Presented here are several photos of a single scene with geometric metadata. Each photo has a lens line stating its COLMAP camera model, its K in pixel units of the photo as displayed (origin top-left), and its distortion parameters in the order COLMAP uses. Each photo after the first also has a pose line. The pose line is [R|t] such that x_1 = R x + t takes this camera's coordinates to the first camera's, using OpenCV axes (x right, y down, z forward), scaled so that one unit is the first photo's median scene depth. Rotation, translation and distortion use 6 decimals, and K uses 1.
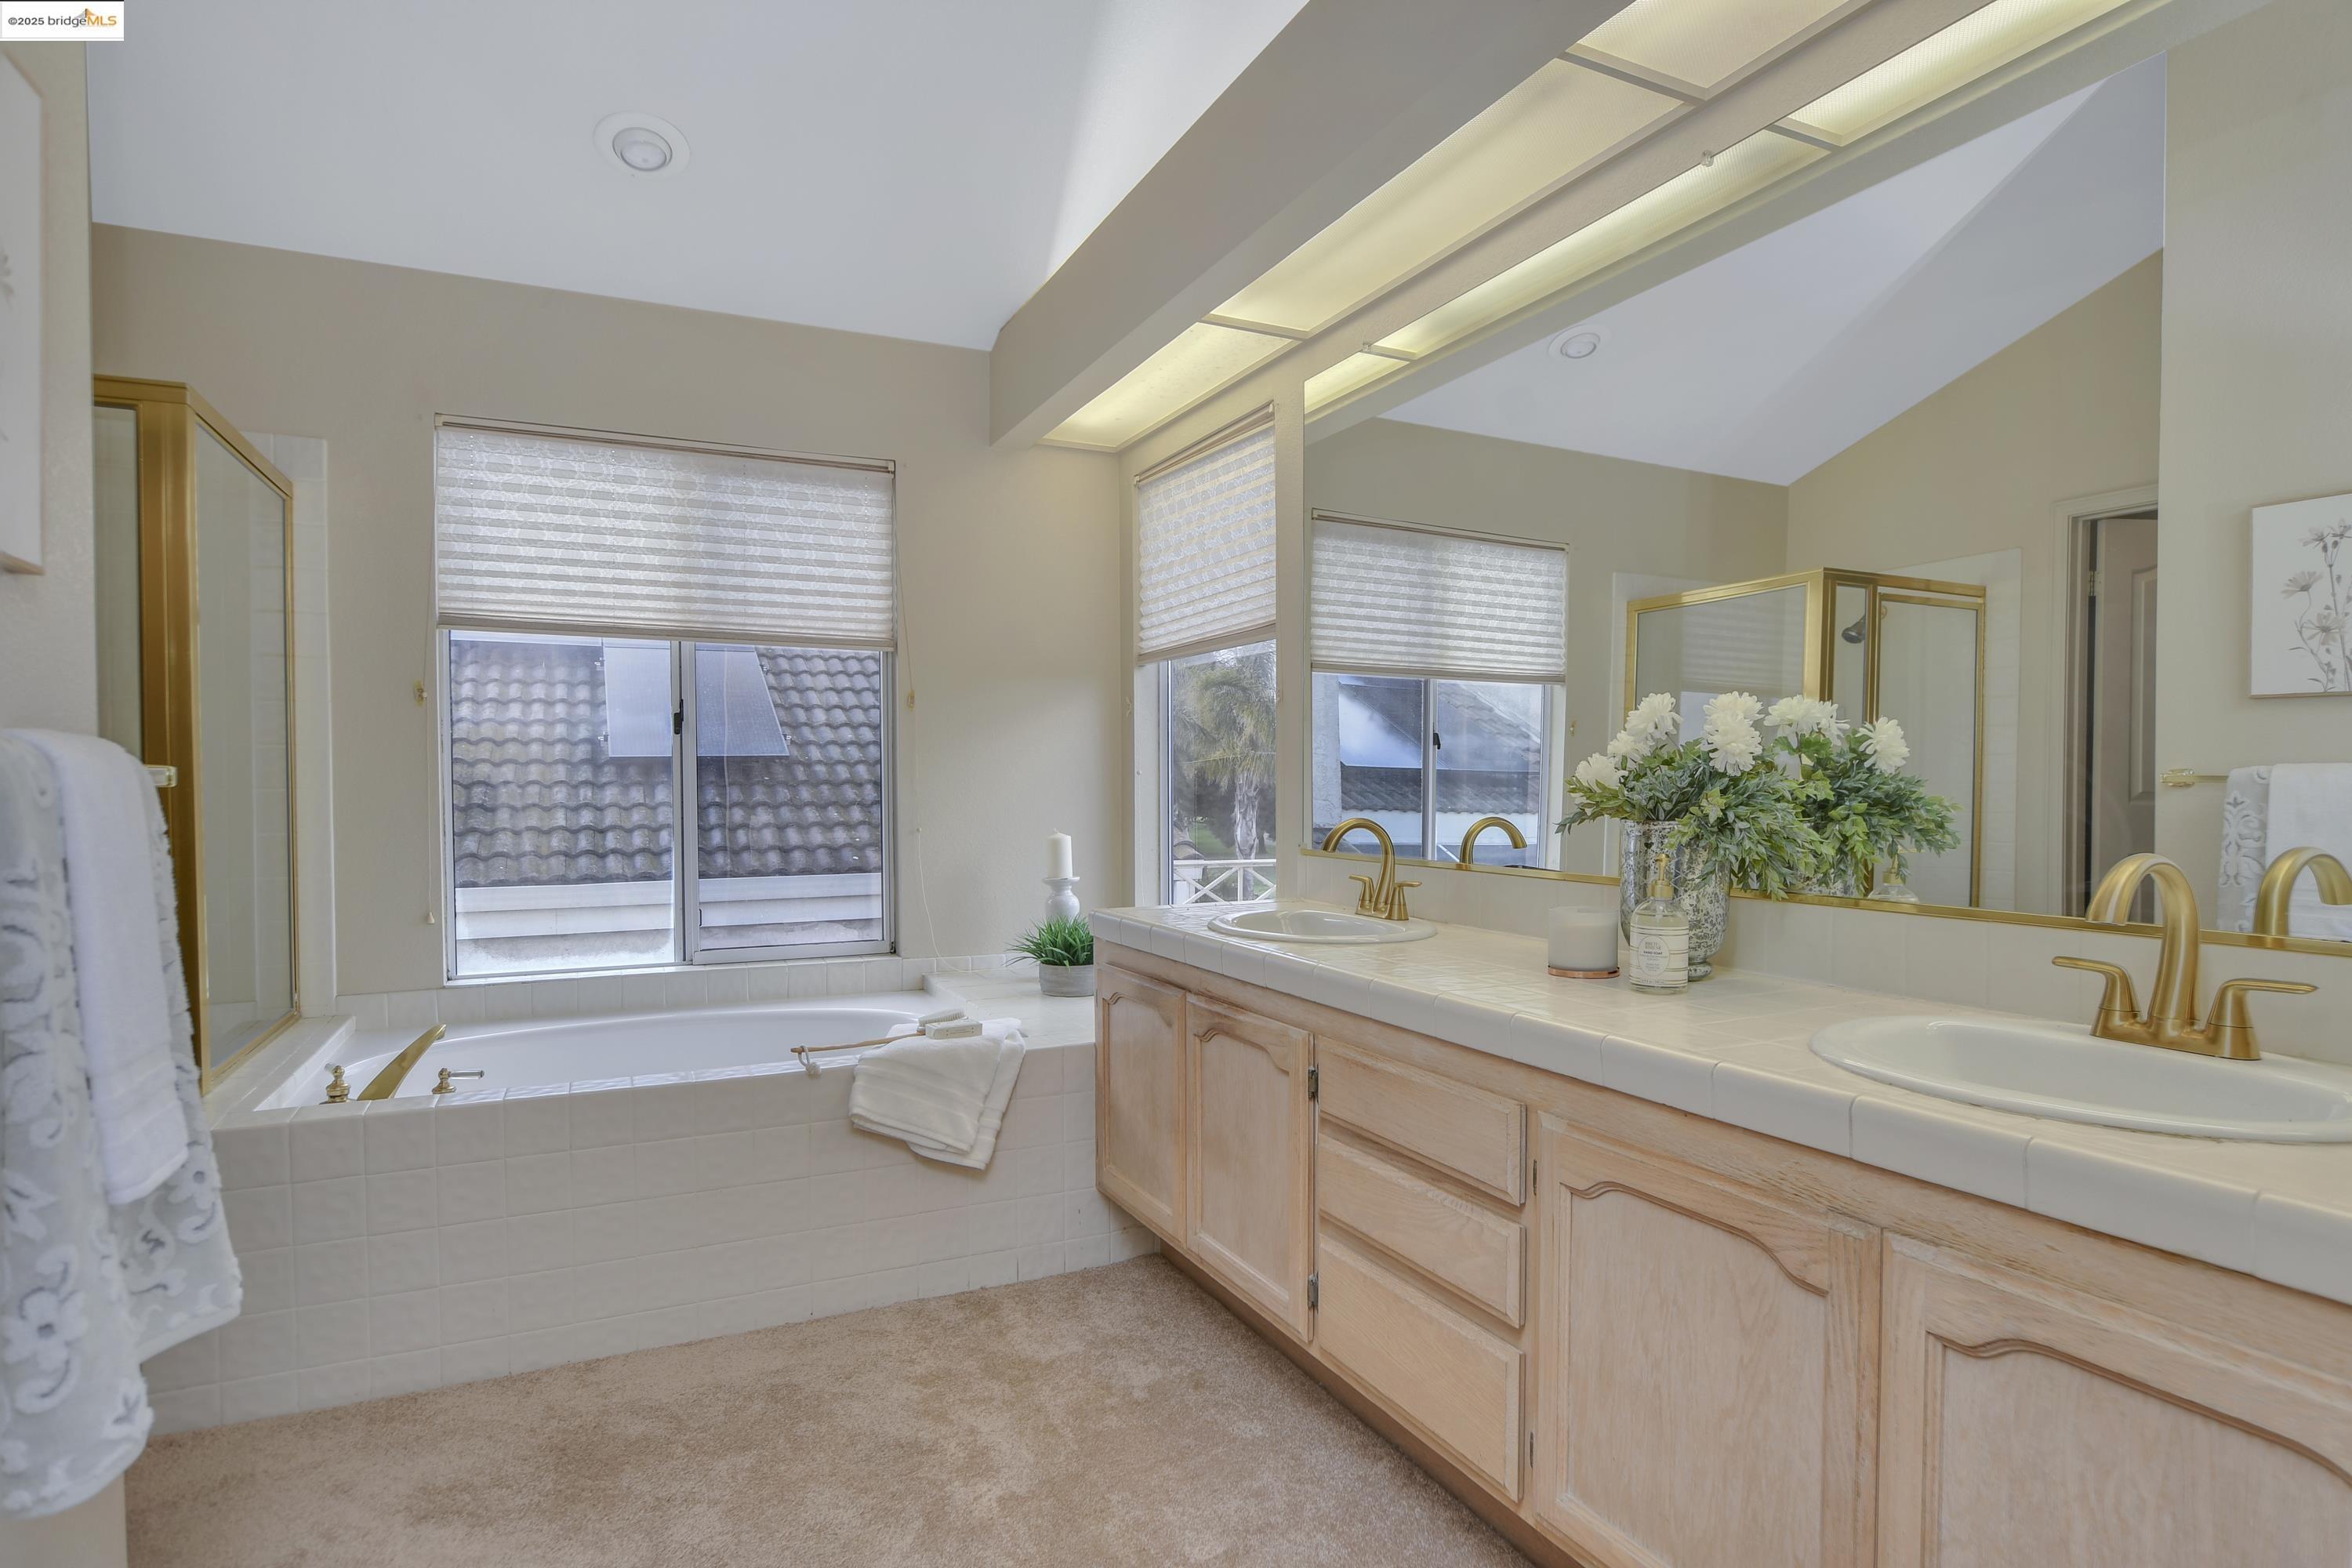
lens RADIAL K [[1258.9, 0, 1208.1], [0, 1258.9, 801.1], [0, 0, 1]] dist [-0.016657, 0.000835]
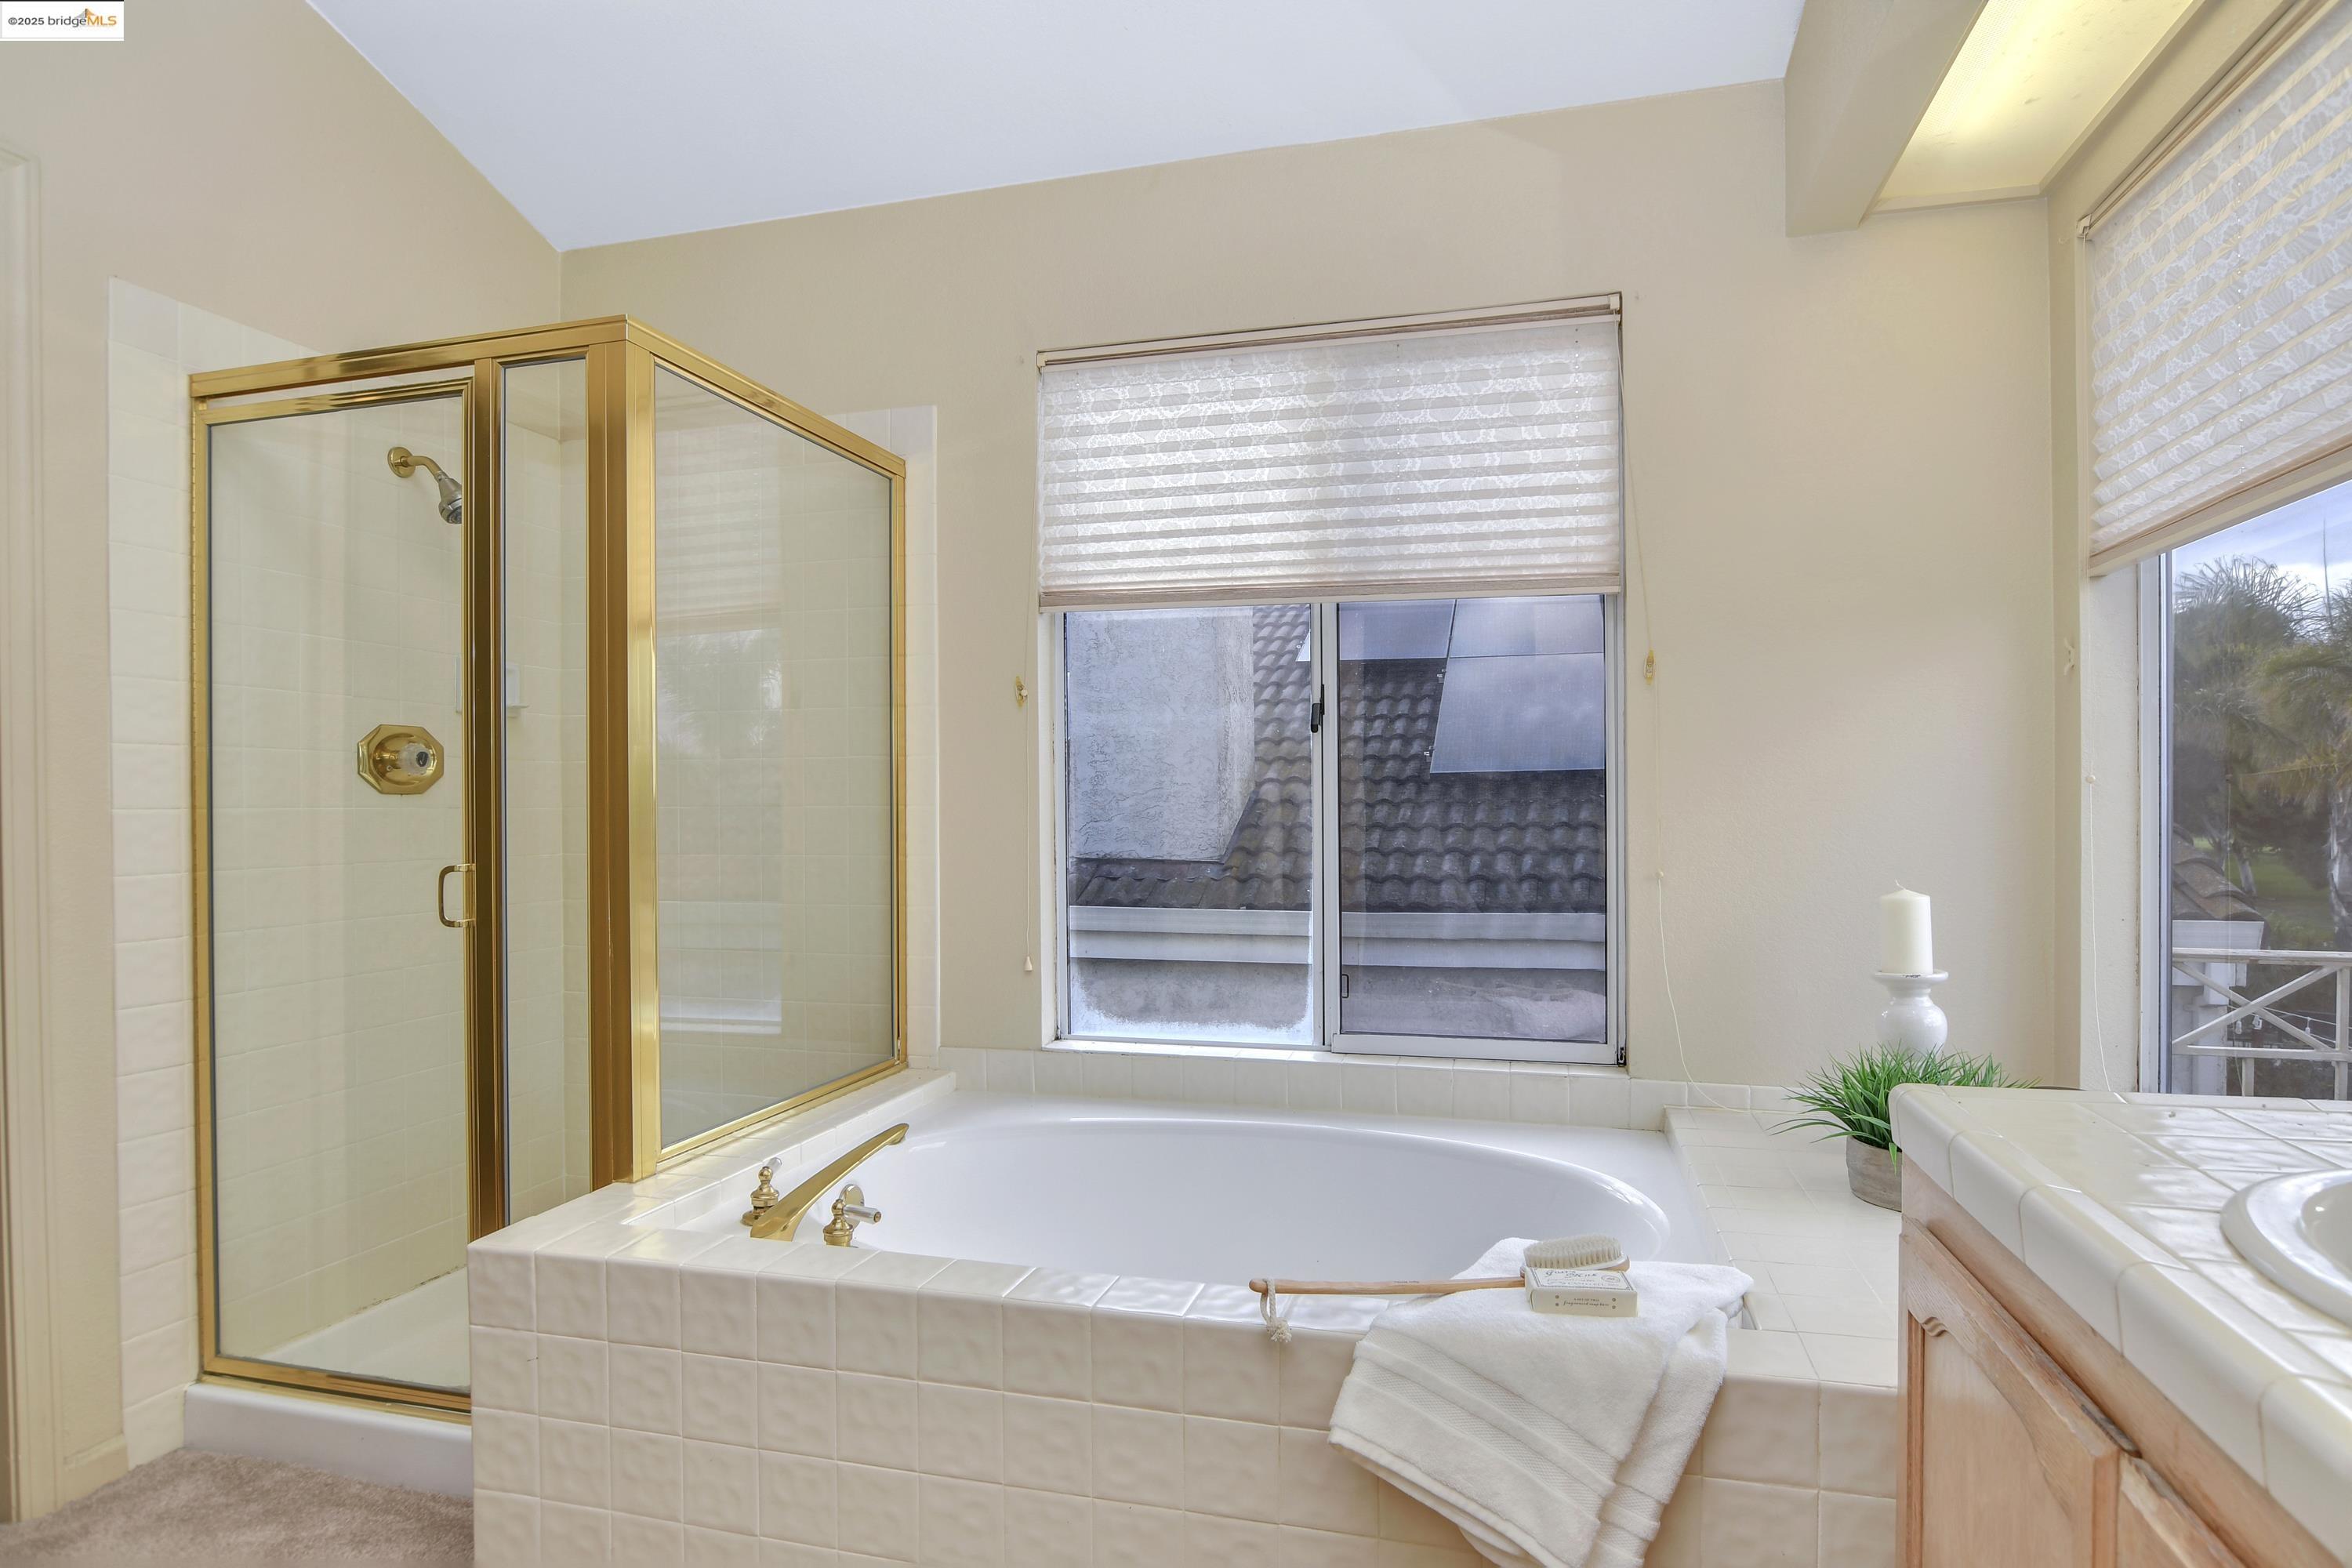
lens RADIAL K [[1258.9, 0, 1208.1], [0, 1258.9, 801.1], [0, 0, 1]] dist [-0.016657, 0.000835]
pose [[0.754664, -0.000957, -0.656111, 0.009828], [-0.009646, 0.999875, -0.012554, -0.003495], [0.656041, 0.015802, 0.754560, 0.409358]]
